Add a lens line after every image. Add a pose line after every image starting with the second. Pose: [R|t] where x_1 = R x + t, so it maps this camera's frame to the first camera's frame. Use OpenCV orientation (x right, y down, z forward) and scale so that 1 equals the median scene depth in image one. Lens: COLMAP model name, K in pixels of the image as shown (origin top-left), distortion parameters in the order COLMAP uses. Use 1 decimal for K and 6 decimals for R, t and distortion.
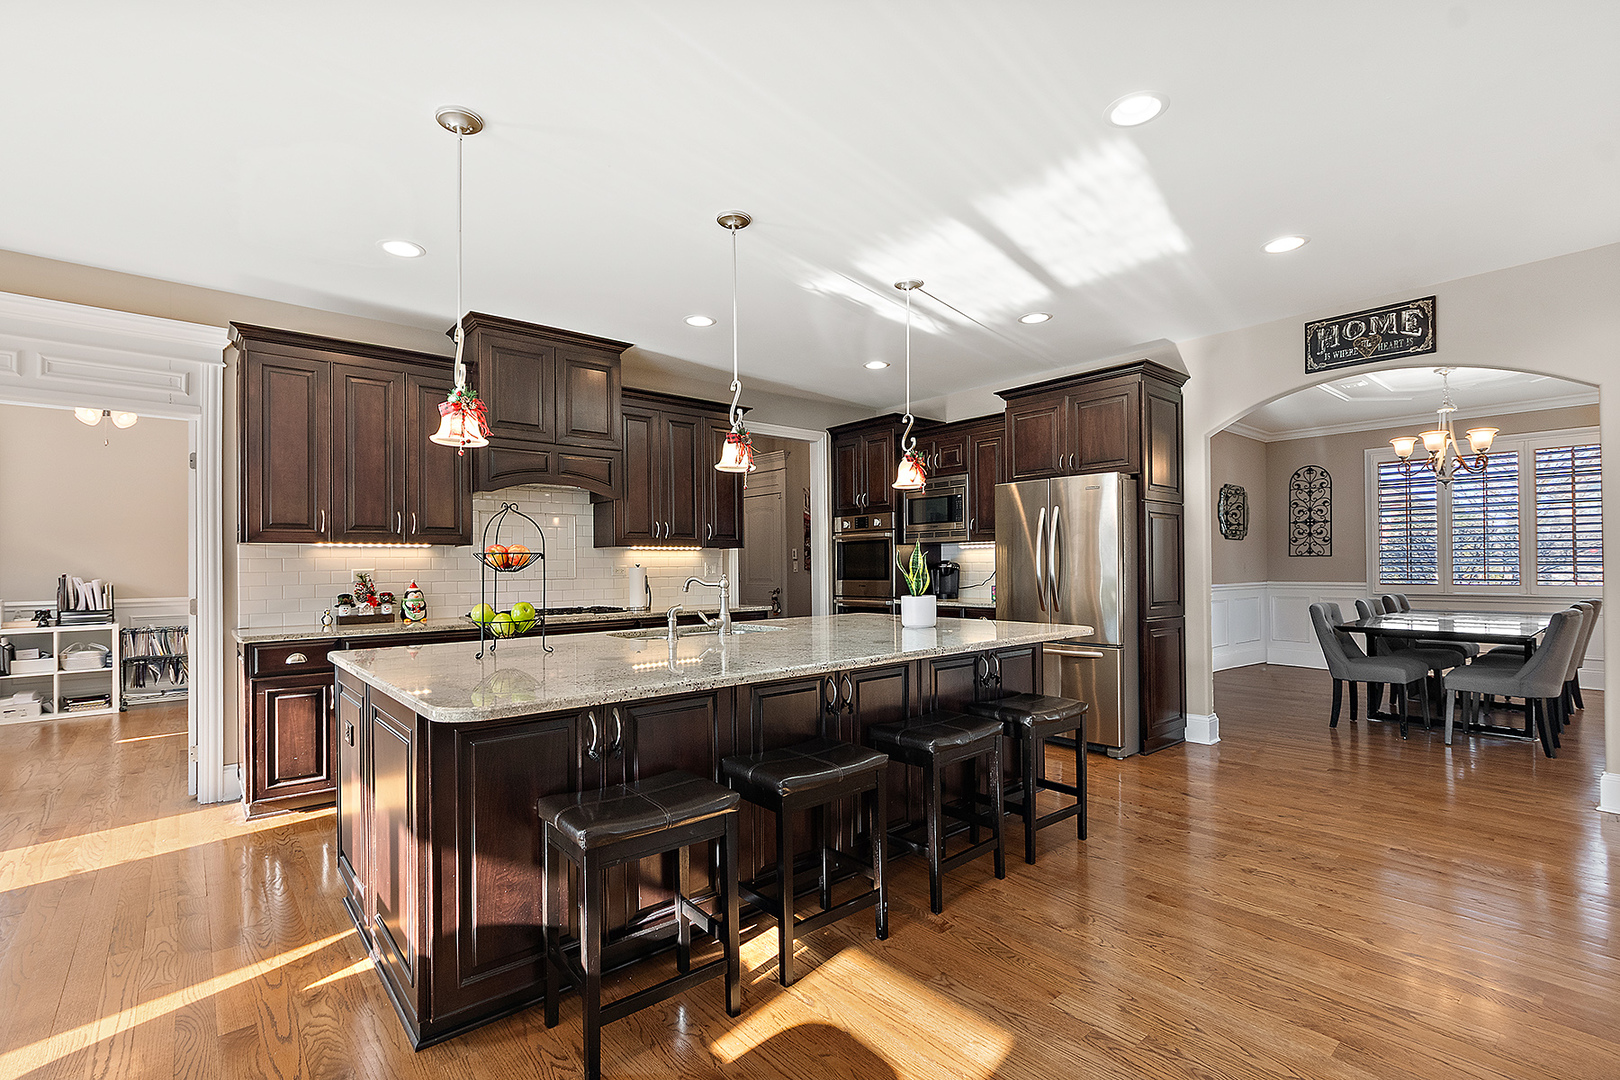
lens RADIAL K [[724.6, 0, 807.2], [0, 724.6, 566.3], [0, 0, 1]] dist [-0.002920, -0.000145]
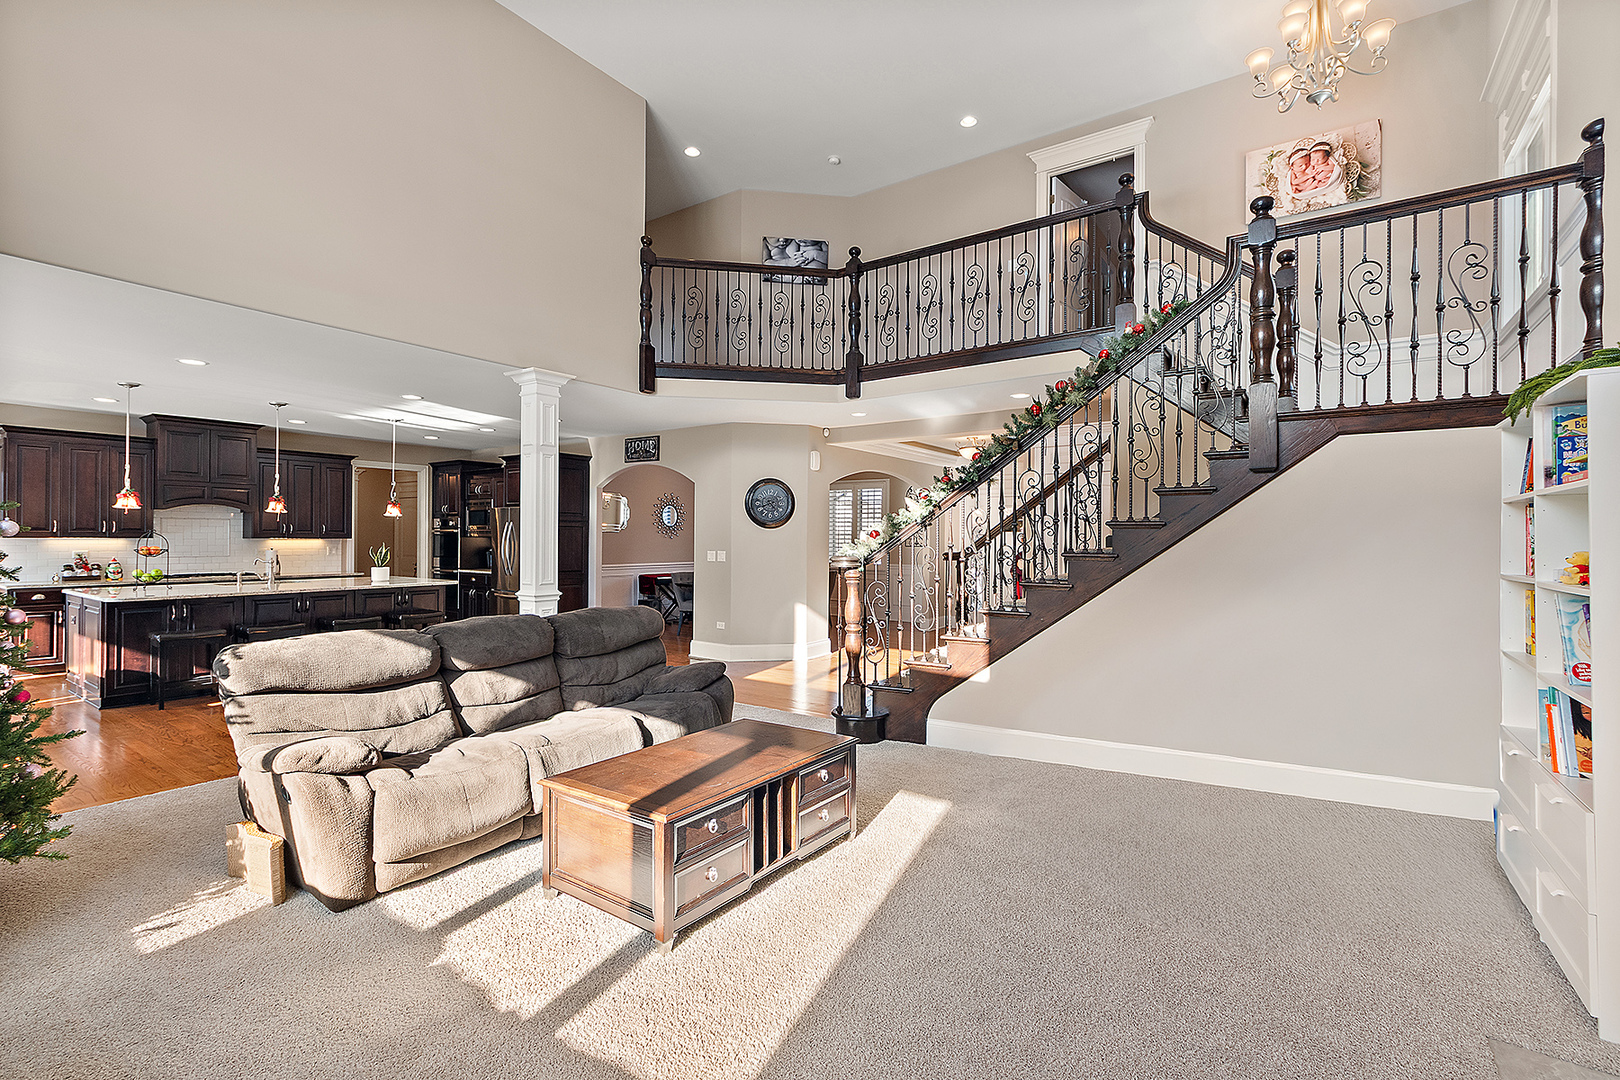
lens RADIAL K [[721.7, 0, 810.0], [0, 721.7, 540.0], [0, 0, 1]] dist [-0.001702, 0.000688]
pose [[0.970418, 0.015269, 0.240948, 0.750603], [-0.016042, 0.999871, 0.001249, -0.056682], [-0.240898, -0.005077, 0.970537, -1.236011]]
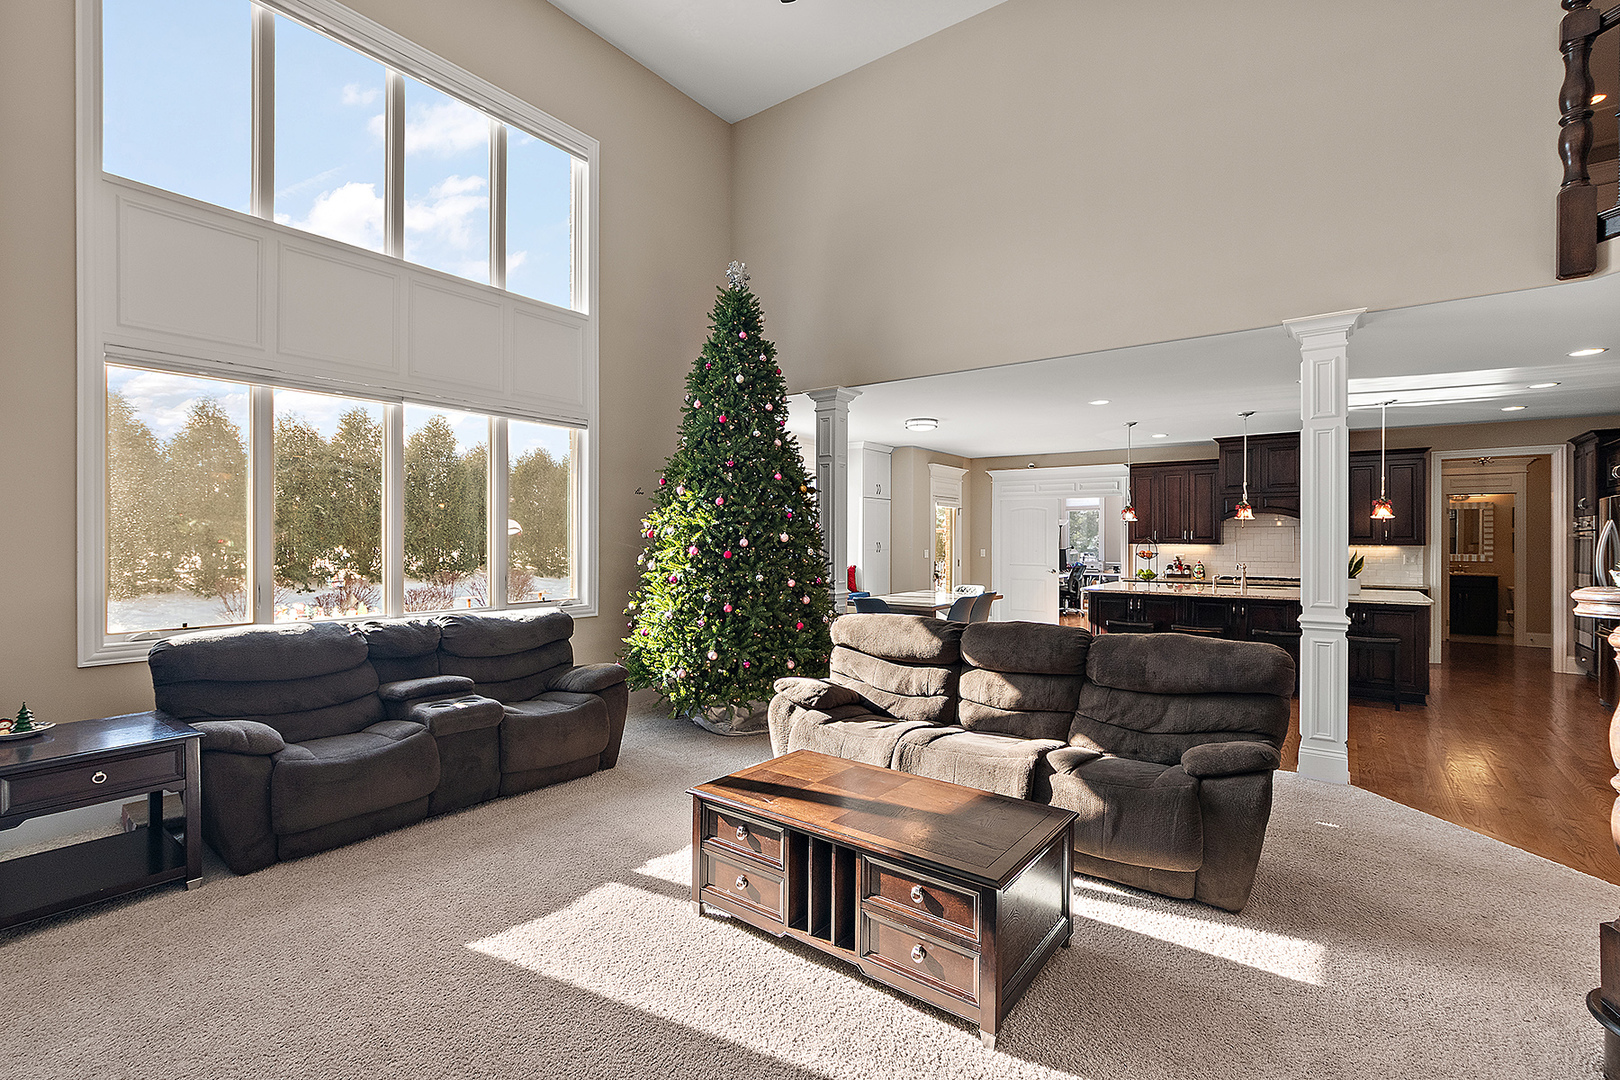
lens RADIAL K [[721.7, 0, 810.0], [0, 721.7, 540.0], [0, 0, 1]] dist [-0.001702, 0.000688]
pose [[0.217649, 0.010455, -0.975971, 1.430731], [-0.003677, 0.999944, 0.009892, -0.062852], [0.976020, 0.001435, 0.217676, -0.689361]]
